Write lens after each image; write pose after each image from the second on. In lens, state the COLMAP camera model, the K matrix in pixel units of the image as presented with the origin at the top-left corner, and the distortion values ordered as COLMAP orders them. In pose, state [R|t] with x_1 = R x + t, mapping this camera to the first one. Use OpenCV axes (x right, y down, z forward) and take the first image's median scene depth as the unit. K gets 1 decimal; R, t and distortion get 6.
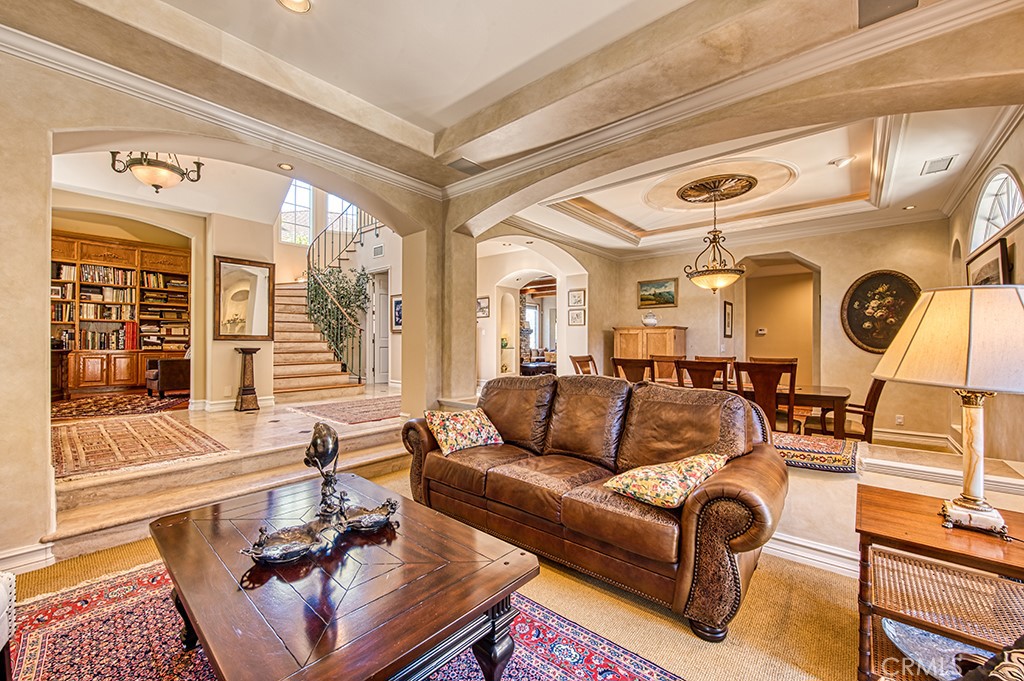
lens RADIAL K [[409.3, 0, 506.6], [0, 409.3, 341.2], [0, 0, 1]] dist [-0.002586, -0.000129]
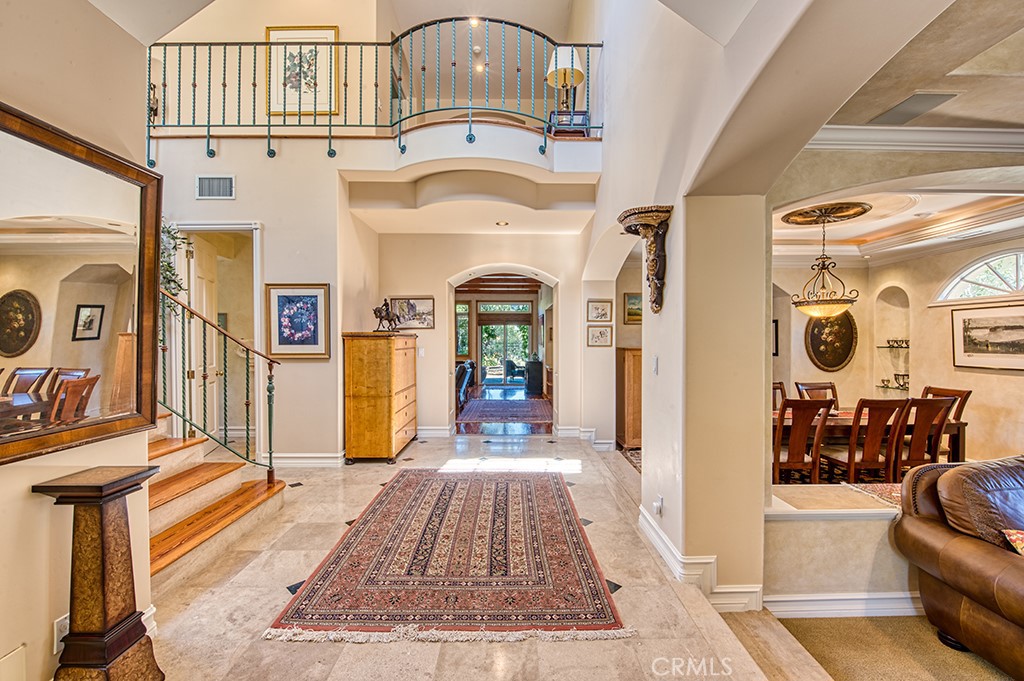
lens RADIAL K [[436.8, 0, 513.2], [0, 436.8, 339.1], [0, 0, 1]] dist [-0.000698, -0.000168]
pose [[0.747537, -0.006078, 0.664192, -0.491284], [0.000853, 0.999966, 0.008191, -0.058129], [-0.664219, -0.005556, 0.747517, 0.486366]]
